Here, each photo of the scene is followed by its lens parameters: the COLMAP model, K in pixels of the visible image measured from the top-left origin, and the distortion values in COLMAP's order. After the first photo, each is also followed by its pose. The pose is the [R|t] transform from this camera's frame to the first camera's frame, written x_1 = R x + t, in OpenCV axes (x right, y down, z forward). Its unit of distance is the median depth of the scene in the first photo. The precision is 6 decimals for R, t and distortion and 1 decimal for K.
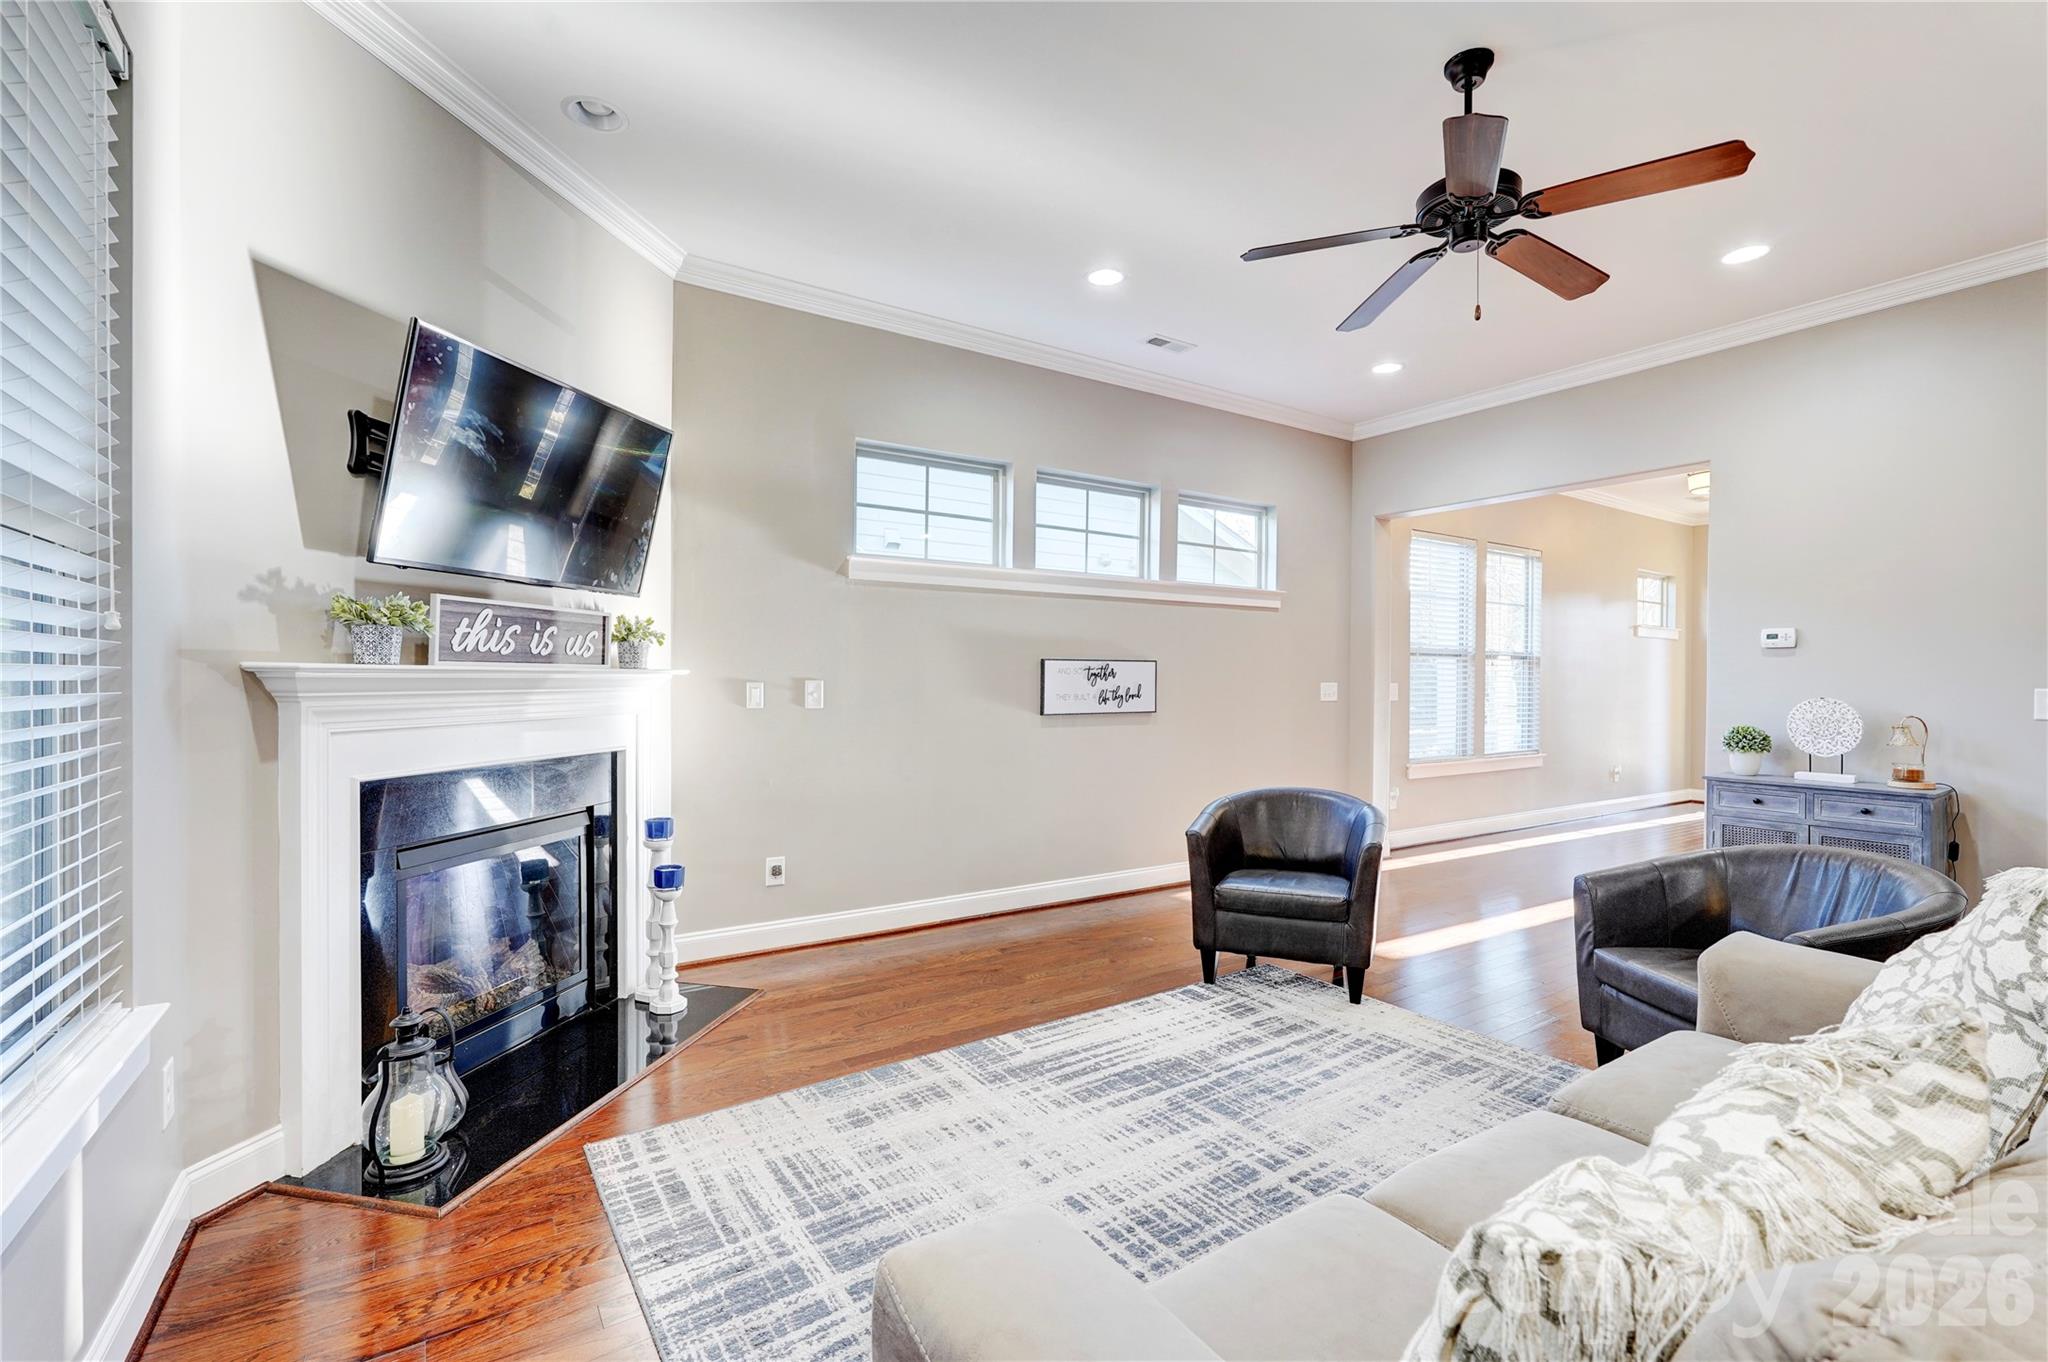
lens RADIAL K [[901.8, 0, 1025.4], [0, 901.8, 685.4], [0, 0, 1]] dist [-0.017628, 0.008556]
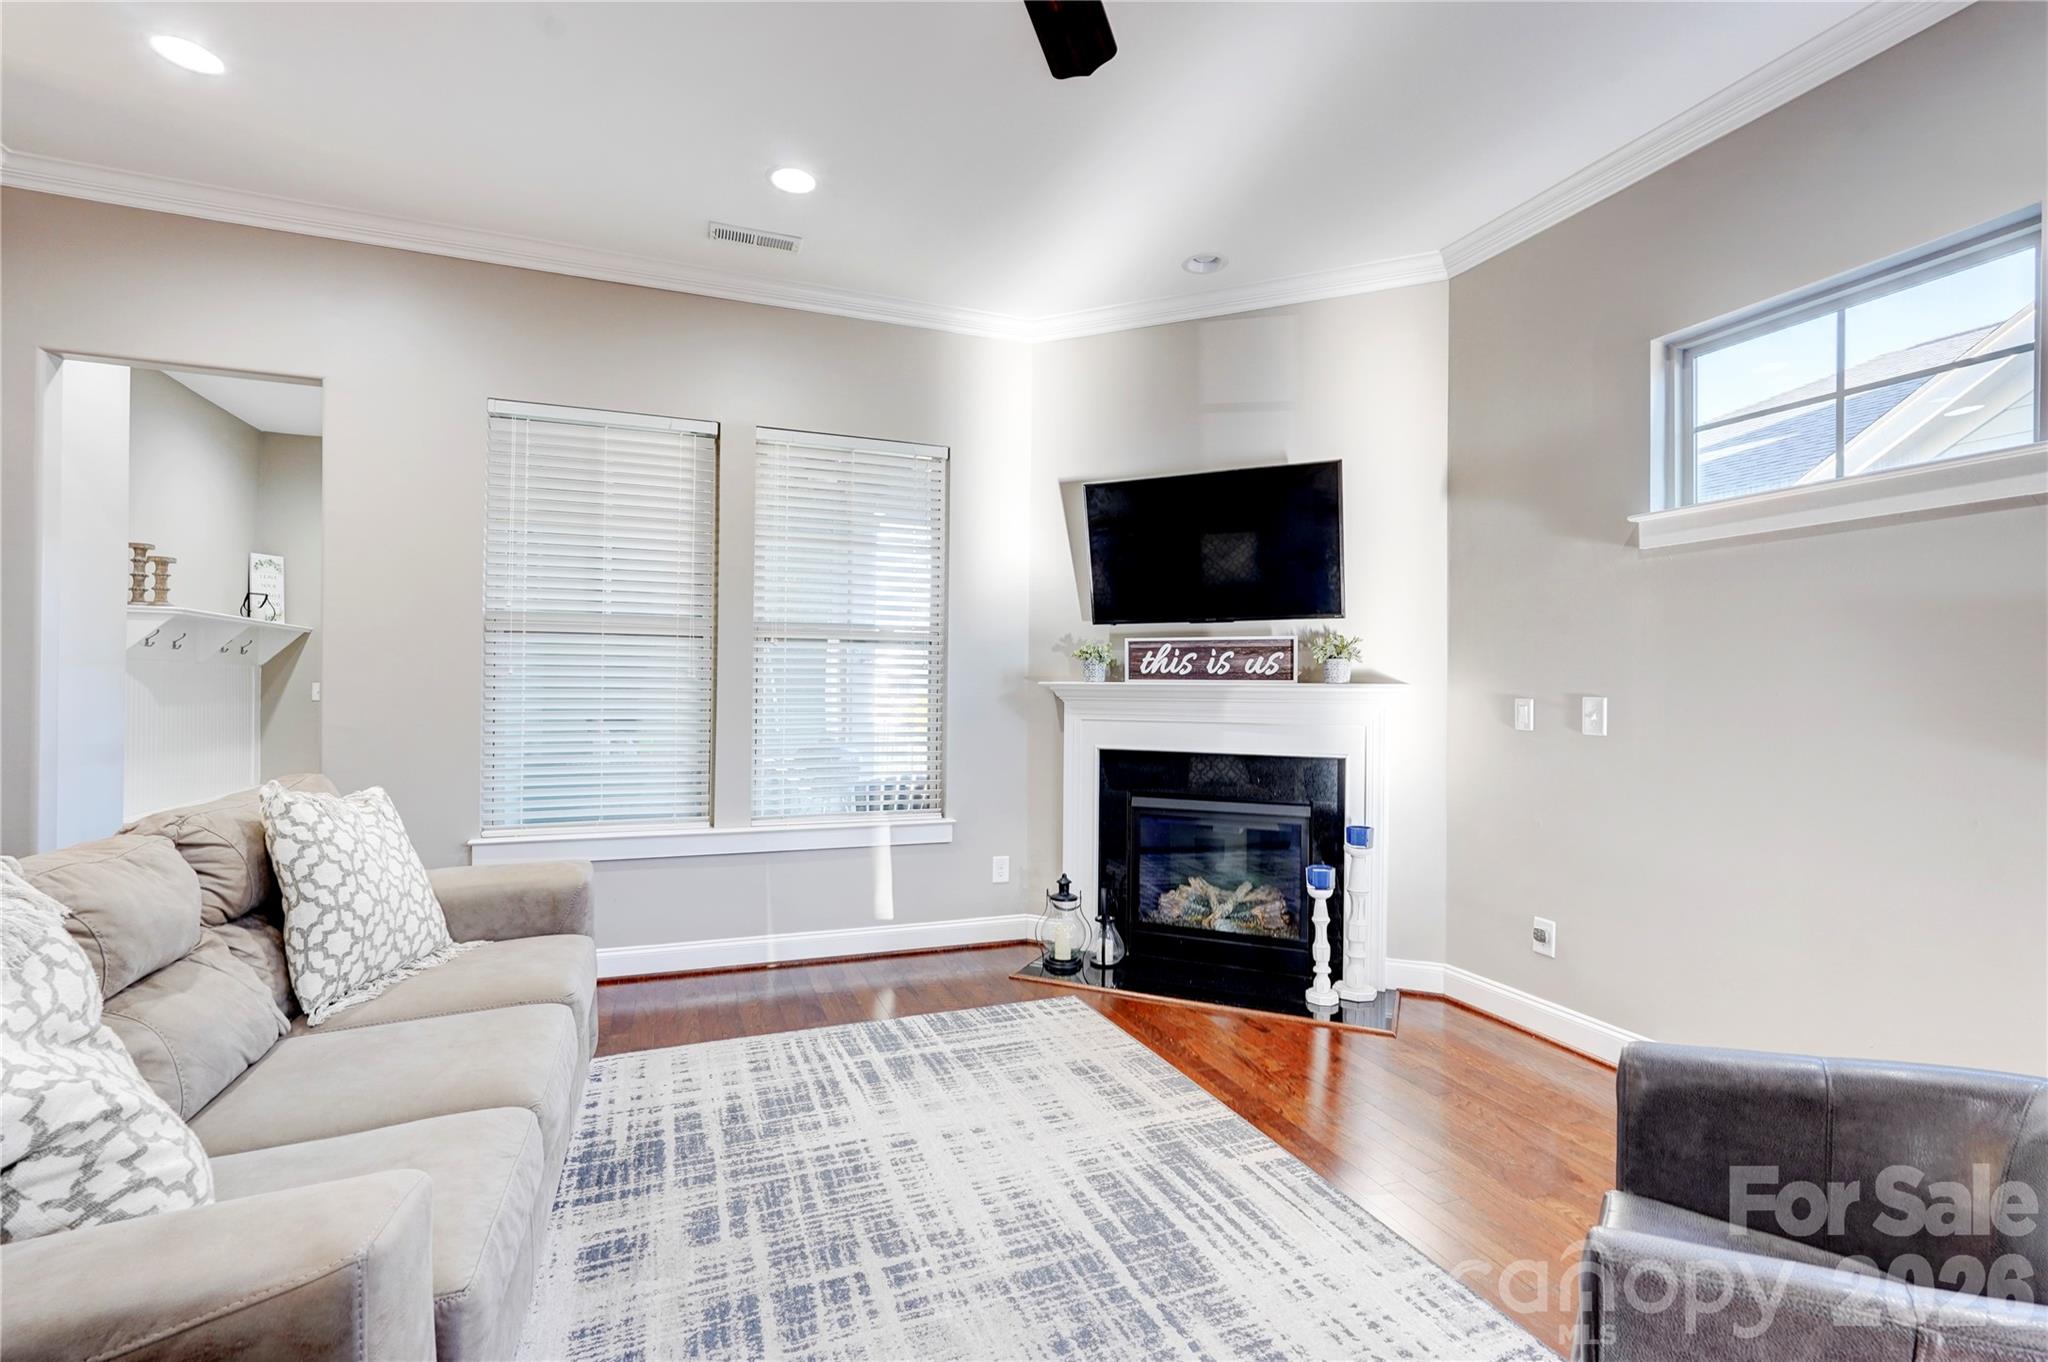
lens RADIAL K [[901.8, 0, 1028.3], [0, 901.8, 680.7], [0, 0, 1]] dist [-0.017628, 0.008556]
pose [[-0.218279, -0.015715, -0.975760, 0.888763], [-0.018529, 0.999757, -0.011957, -0.002281], [0.975710, 0.015470, -0.218517, 1.079009]]
